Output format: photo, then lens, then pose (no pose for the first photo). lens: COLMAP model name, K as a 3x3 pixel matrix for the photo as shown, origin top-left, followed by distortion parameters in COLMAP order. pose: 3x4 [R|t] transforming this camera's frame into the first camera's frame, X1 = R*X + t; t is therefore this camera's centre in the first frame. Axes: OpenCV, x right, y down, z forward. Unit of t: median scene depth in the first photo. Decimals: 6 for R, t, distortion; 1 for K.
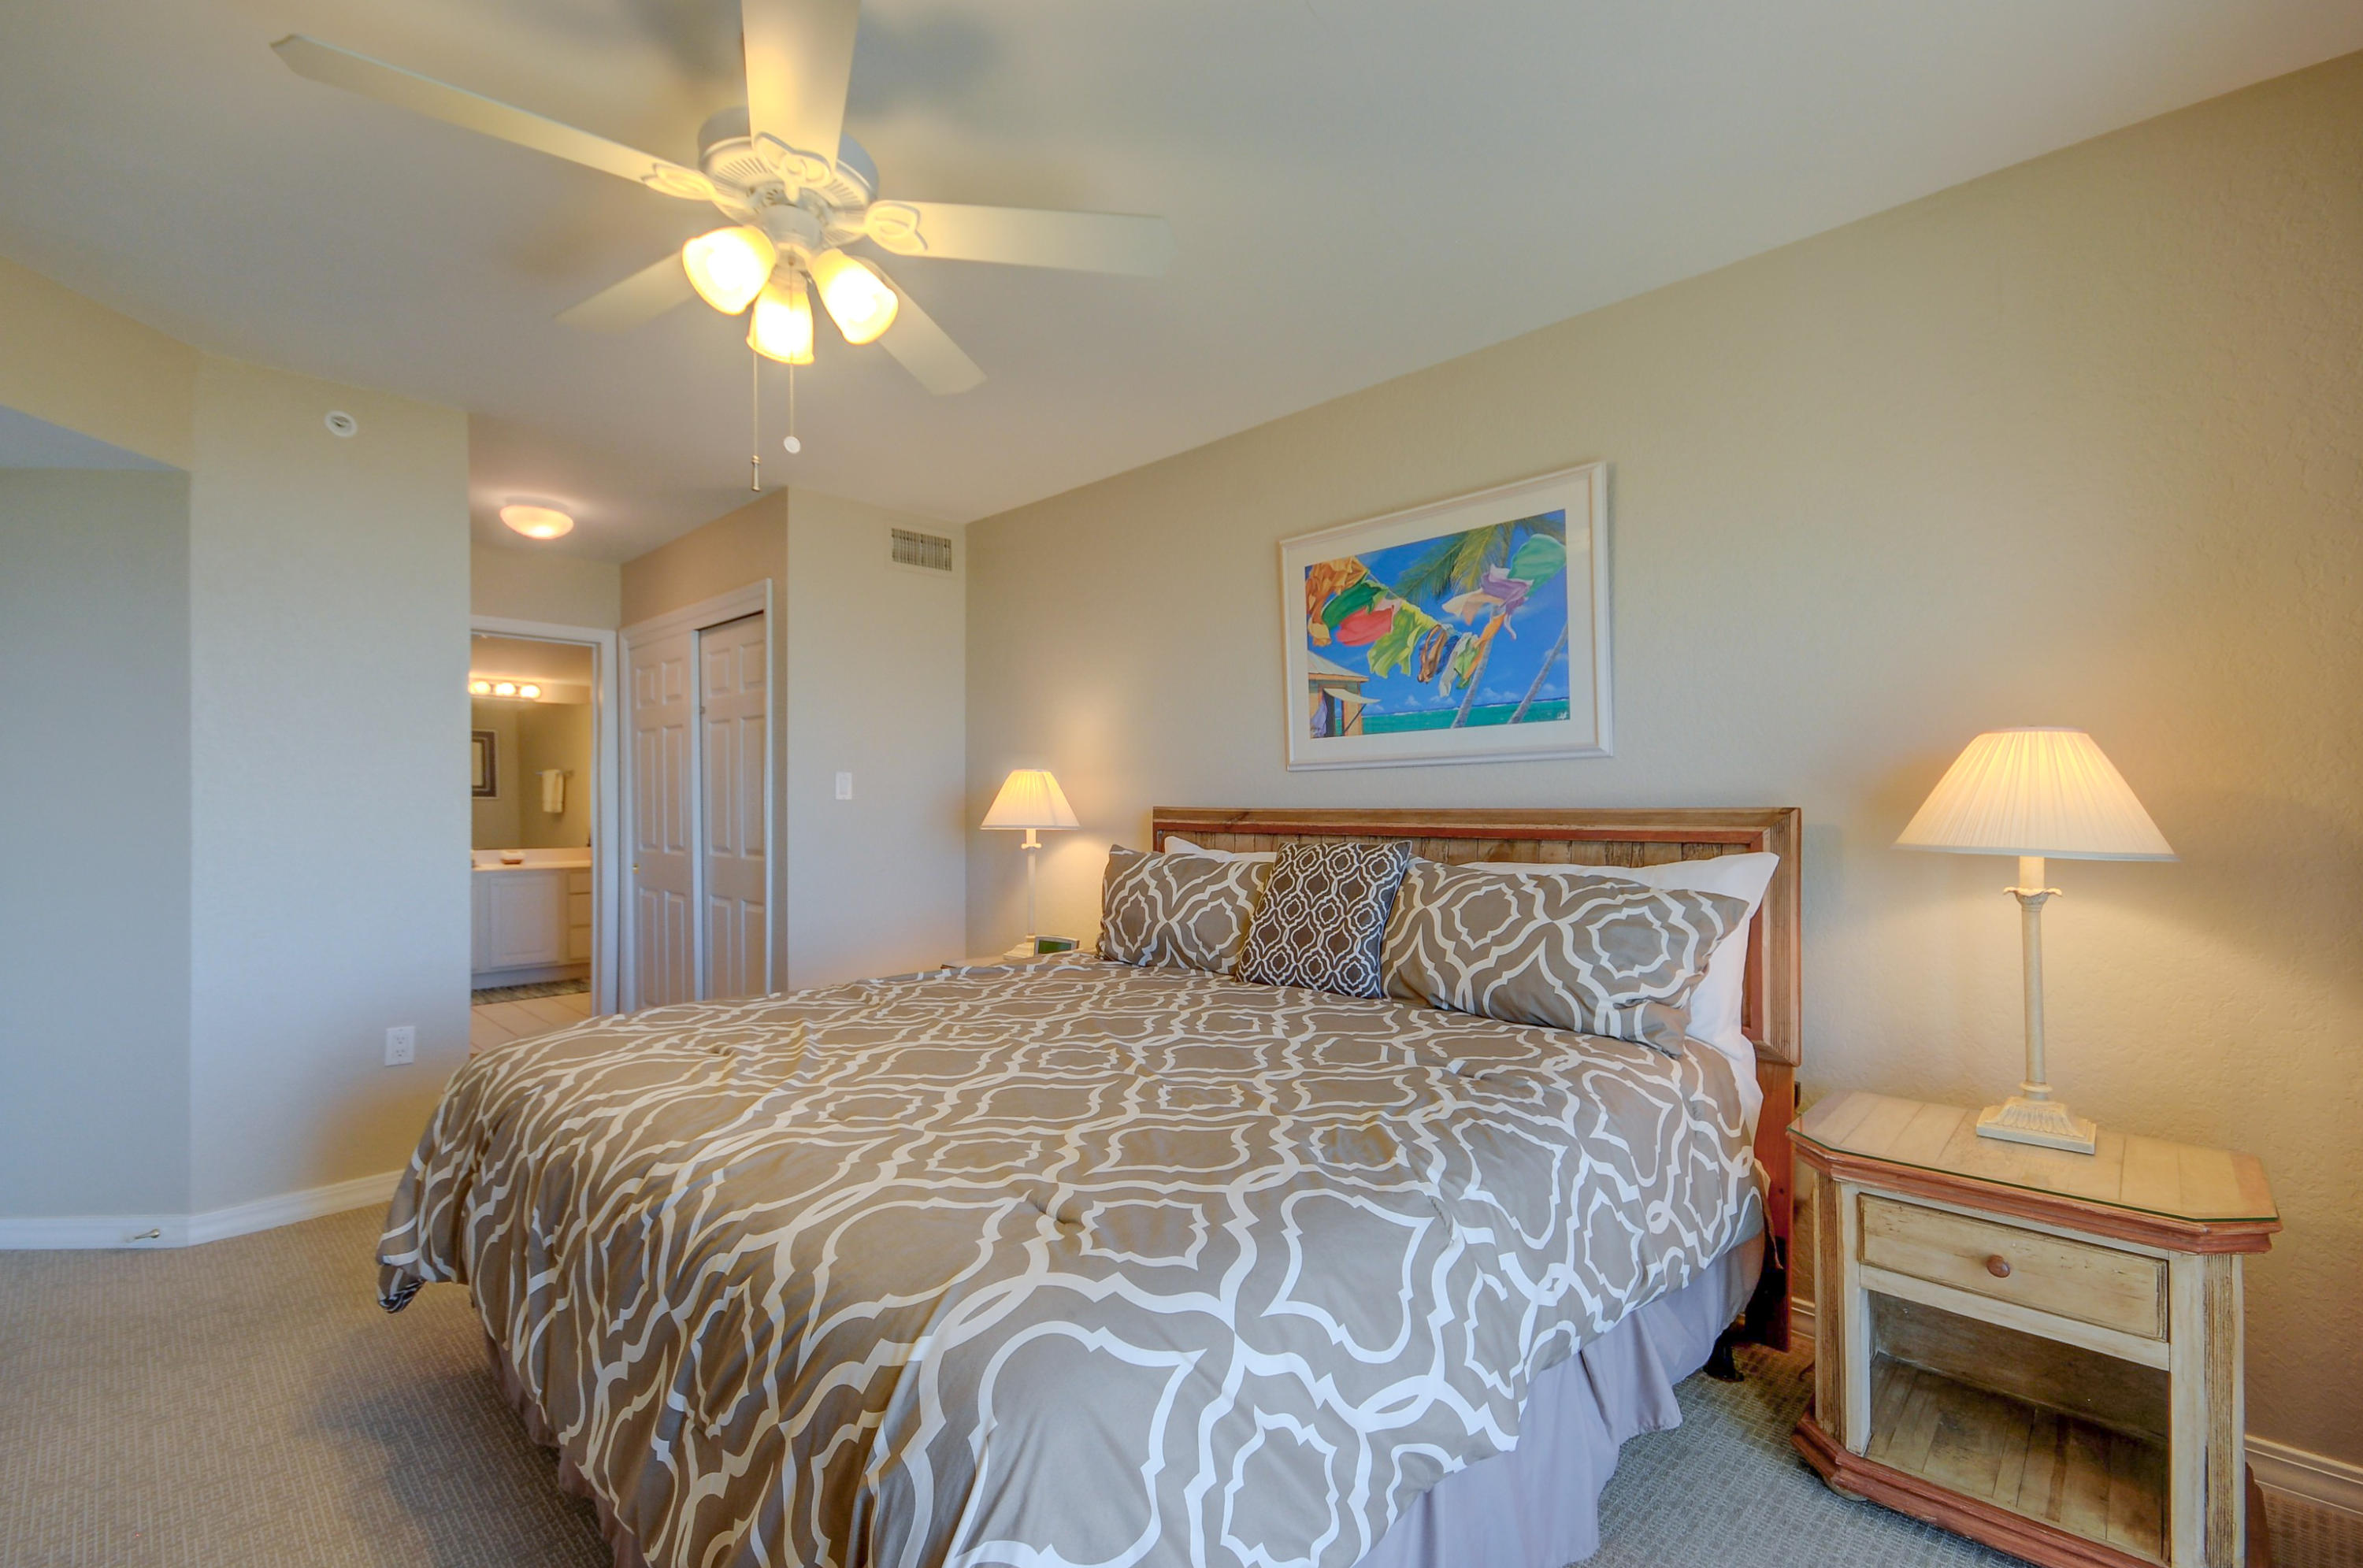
lens RADIAL K [[1027.4, 0, 1174.4], [0, 1027.4, 806.5], [0, 0, 1]] dist [0.018390, -0.007106]
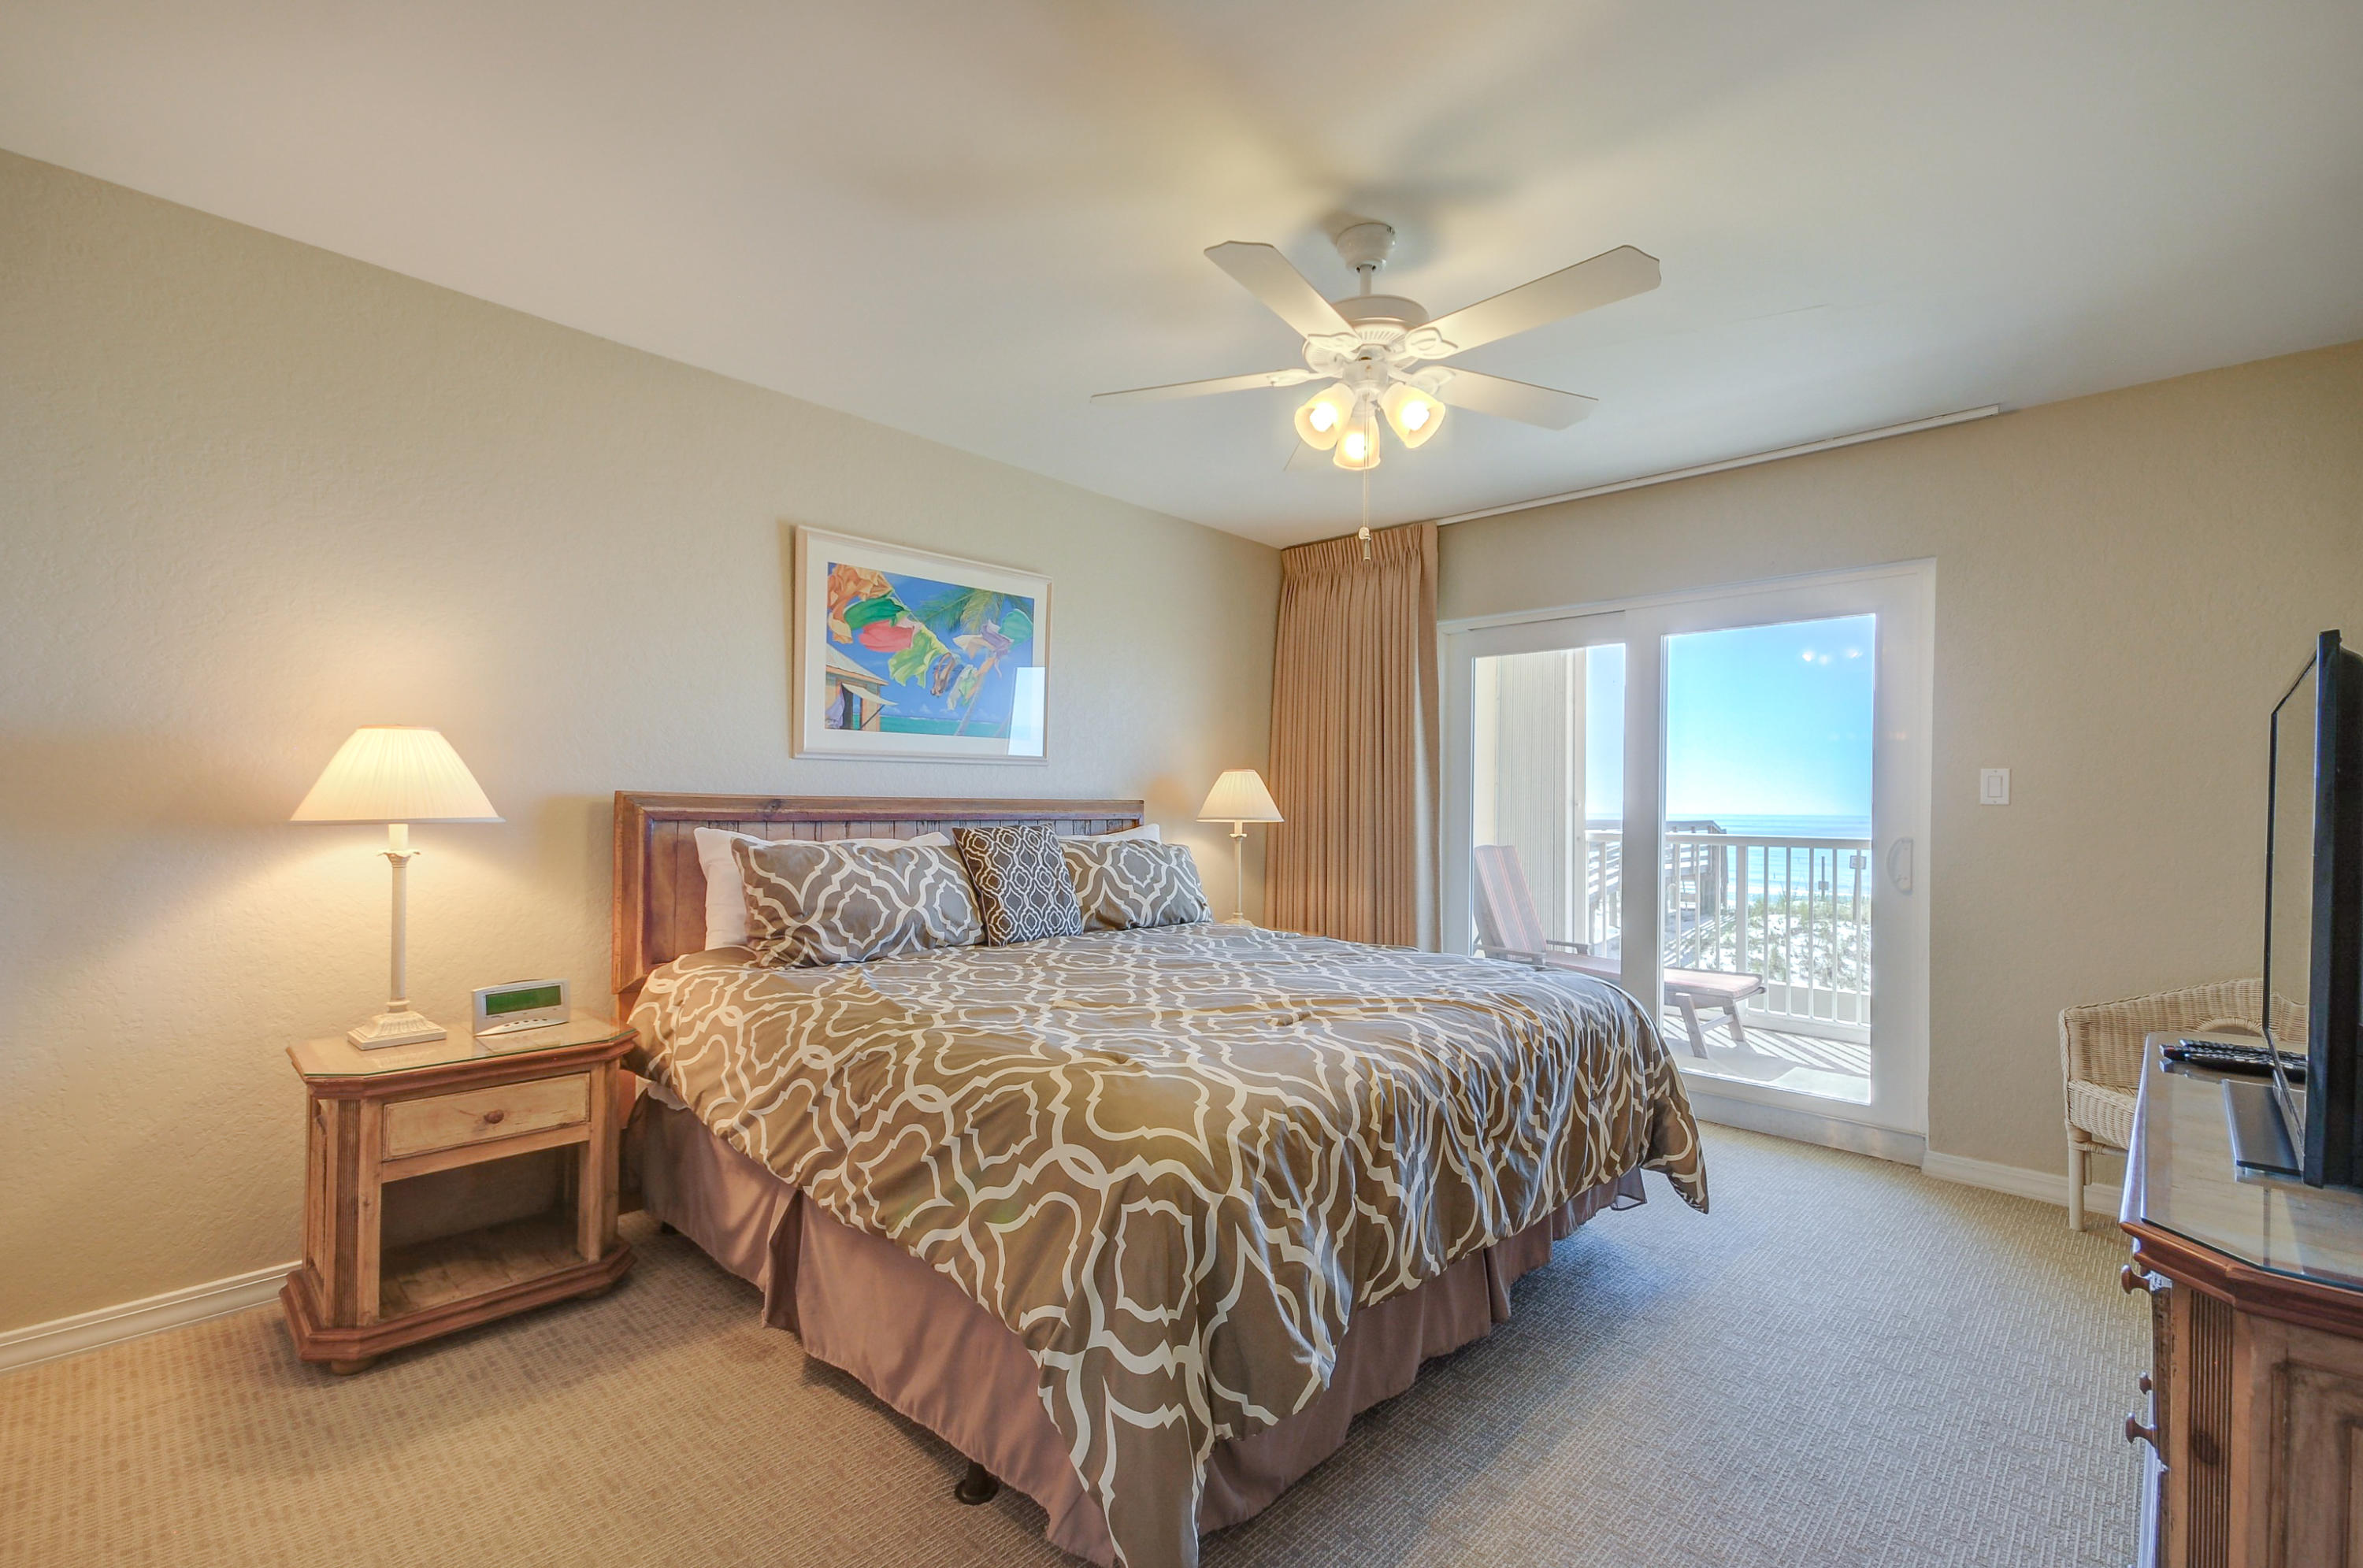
lens RADIAL K [[1027.4, 0, 1177.6], [0, 1027.4, 782.8], [0, 0, 1]] dist [0.018390, -0.007106]
pose [[-0.010131, 0.022478, 0.999696, -0.969590], [-0.011038, 0.999684, -0.022589, 0.007972], [-0.999888, -0.011263, -0.009880, 0.706942]]
